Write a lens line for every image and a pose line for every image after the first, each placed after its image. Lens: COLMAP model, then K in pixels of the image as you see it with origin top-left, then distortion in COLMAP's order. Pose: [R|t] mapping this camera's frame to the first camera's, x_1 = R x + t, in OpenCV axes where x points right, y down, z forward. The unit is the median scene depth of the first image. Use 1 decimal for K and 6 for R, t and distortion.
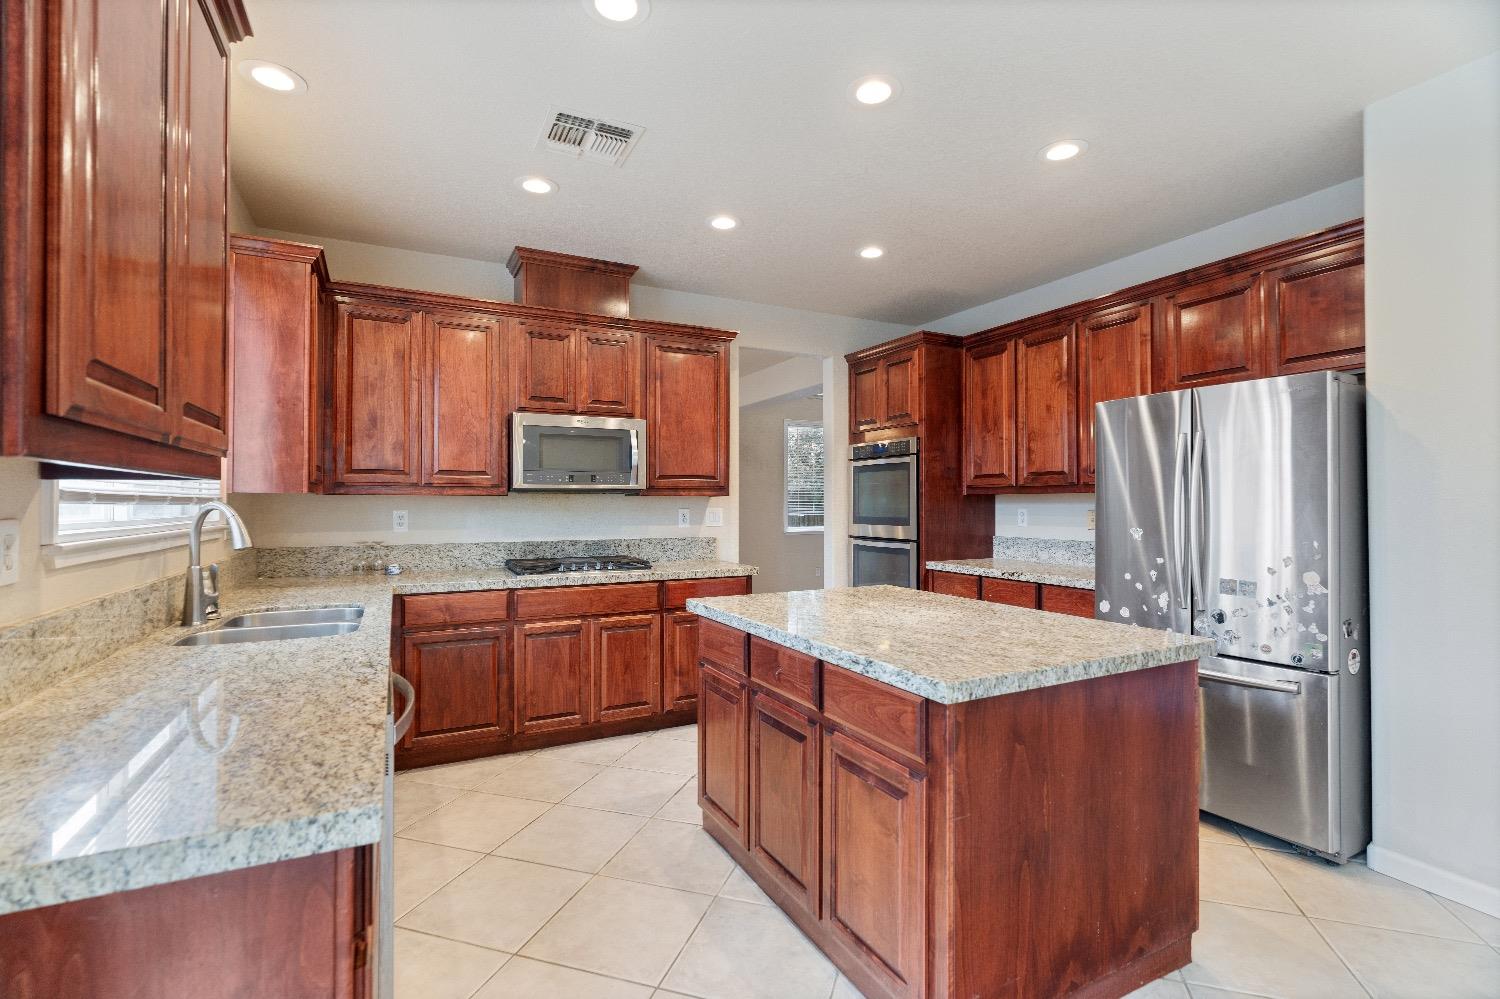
lens RADIAL K [[694.5, 0, 750.0], [0, 694.5, 499.5], [0, 0, 1]] dist [-0.001775, -0.000144]
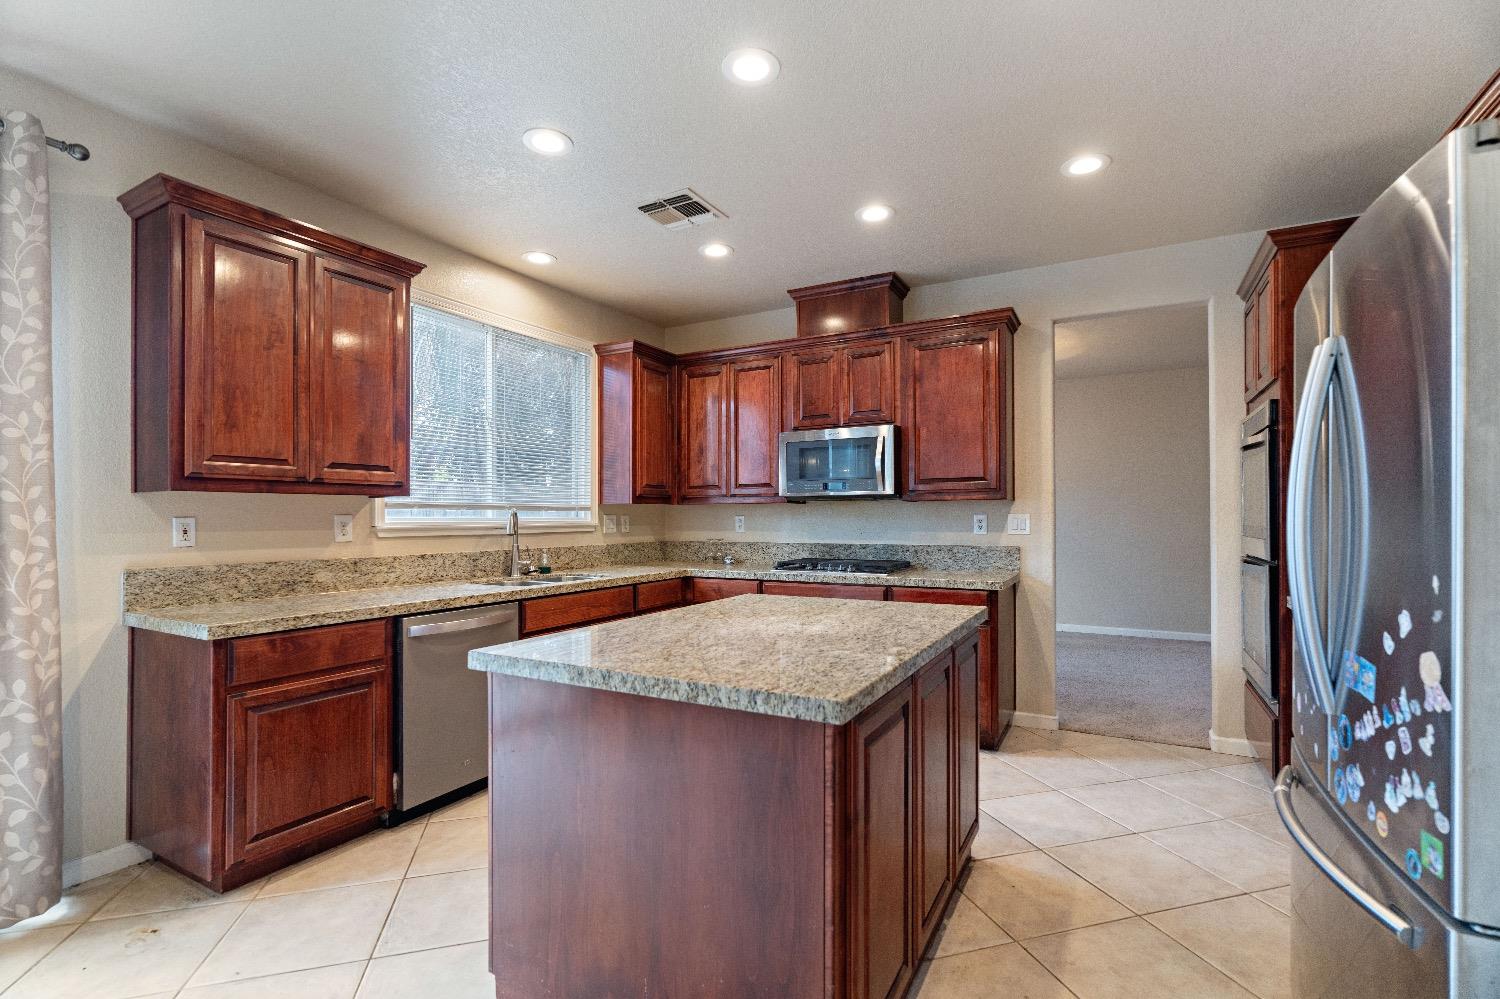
lens RADIAL K [[691.0, 0, 741.8], [0, 691.0, 517.3], [0, 0, 1]] dist [-0.004307, -0.000172]
pose [[0.545863, -0.001621, -0.837873, 0.610143], [0.008085, 0.999962, 0.003333, 0.014492], [0.837835, -0.008594, 0.545855, 0.300073]]
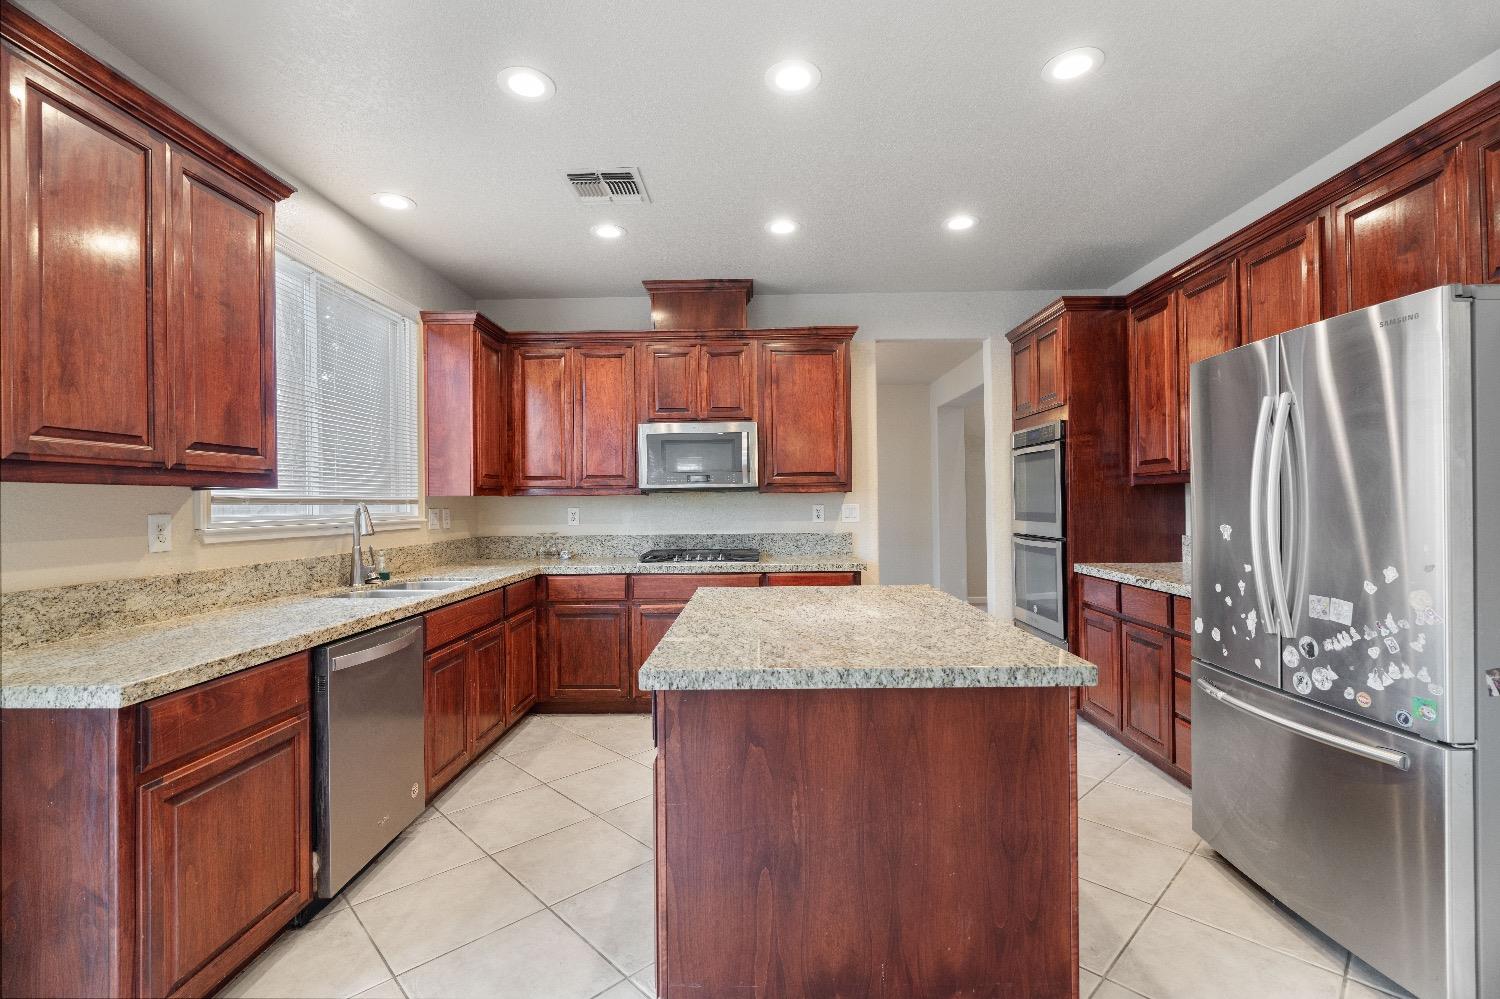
lens RADIAL K [[683.6, 0, 741.9], [0, 683.6, 503.6], [0, 0, 1]] dist [-0.001672, -0.000124]
pose [[0.876236, -0.009623, -0.481786, 0.364965], [0.014224, 0.999881, 0.005898, 0.004699], [0.481672, -0.012021, 0.876269, 0.071374]]
